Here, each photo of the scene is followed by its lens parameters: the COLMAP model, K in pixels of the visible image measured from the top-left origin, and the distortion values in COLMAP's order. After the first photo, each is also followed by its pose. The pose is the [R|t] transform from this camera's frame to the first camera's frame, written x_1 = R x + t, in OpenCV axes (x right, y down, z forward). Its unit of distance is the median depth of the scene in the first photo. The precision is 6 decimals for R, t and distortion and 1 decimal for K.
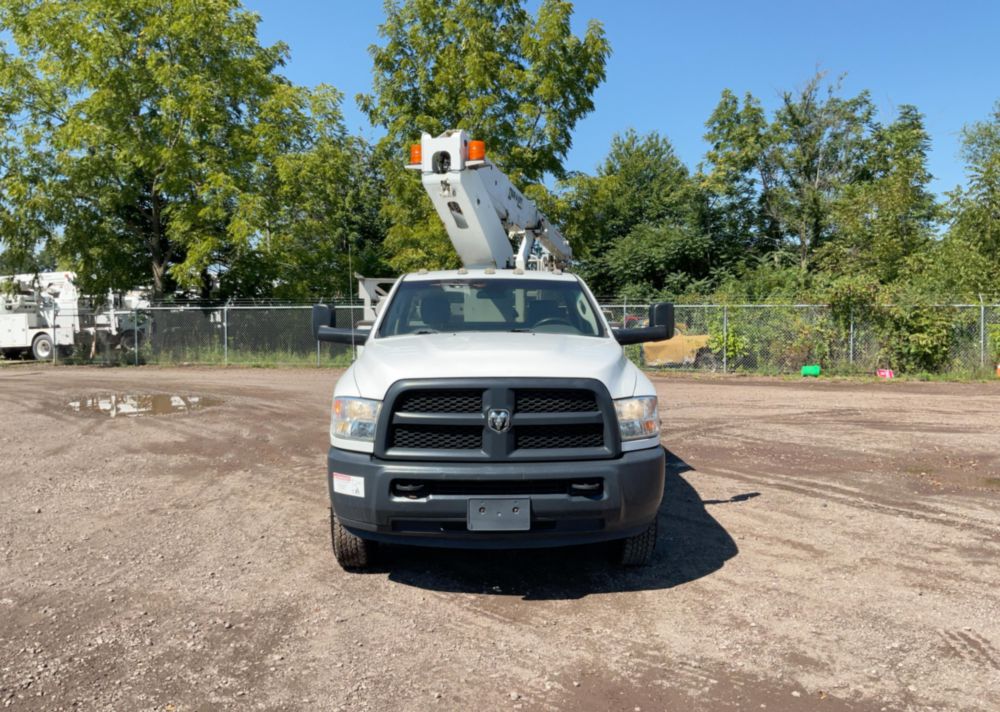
lens RADIAL K [[825.7, 0, 498.1], [0, 825.7, 328.1], [0, 0, 1]] dist [0.091633, -0.187269]
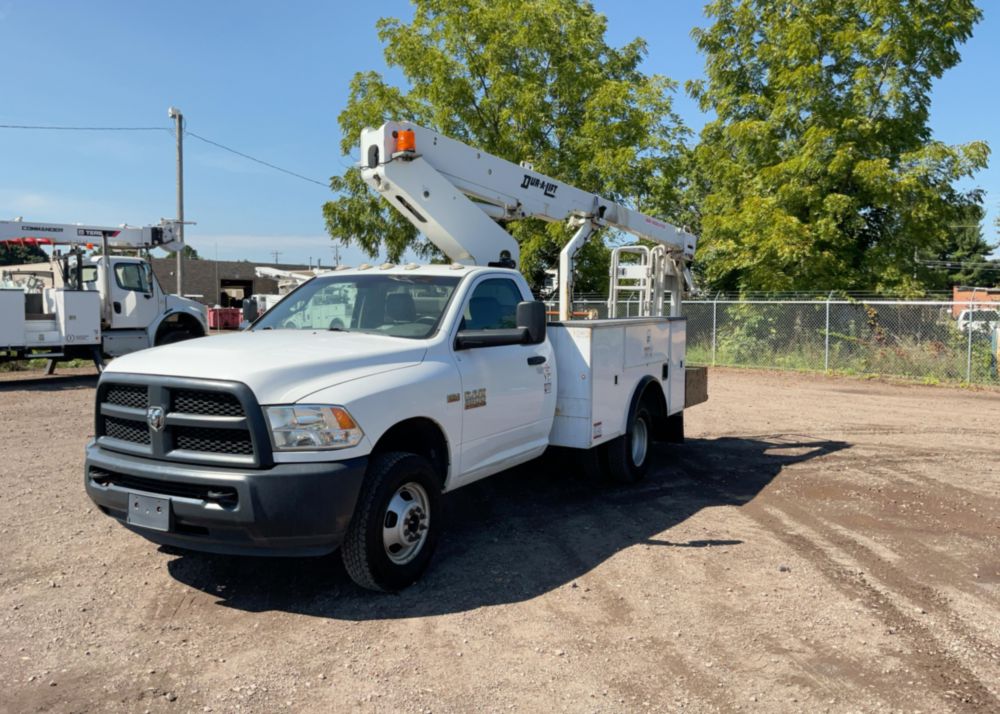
lens RADIAL K [[825.7, 0, 498.1], [0, 825.7, 329.1], [0, 0, 1]] dist [0.091633, -0.187269]
pose [[0.863074, 0.023070, -0.504550, 0.559695], [-0.018629, 0.999731, 0.013845, -0.011225], [0.504733, -0.002550, 0.863272, 0.220546]]
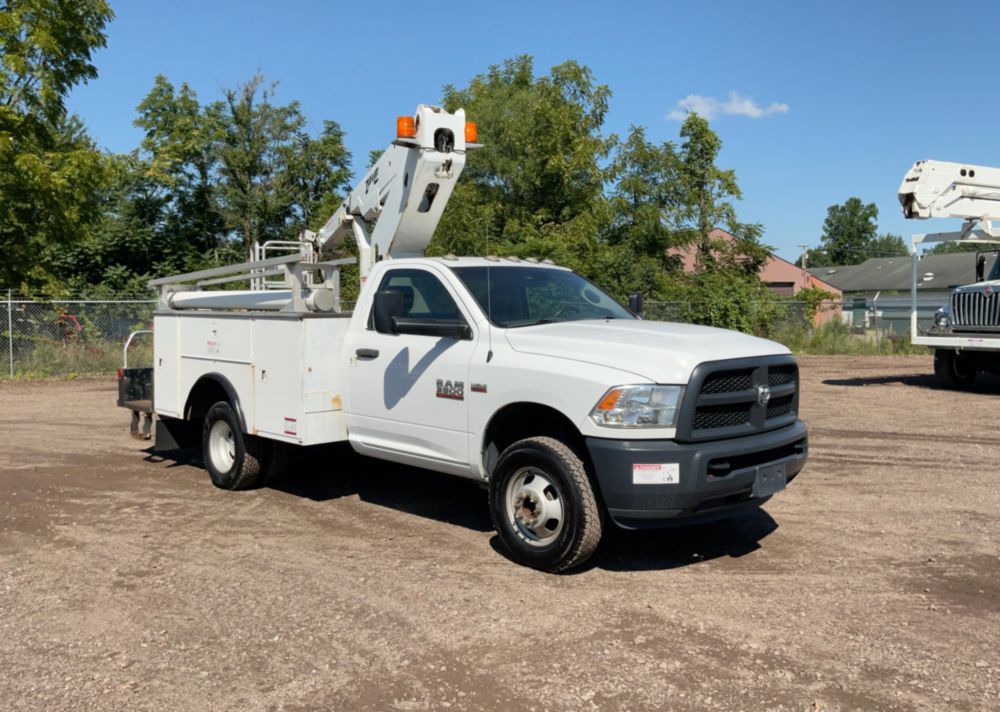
lens RADIAL K [[825.7, 0, 498.1], [0, 825.7, 328.1], [0, 0, 1]] dist [0.091633, -0.187269]
pose [[0.732856, -0.020229, 0.680083, -0.658861], [0.018938, 0.999777, 0.009331, 0.003435], [-0.680120, 0.006041, 0.733075, 0.276545]]
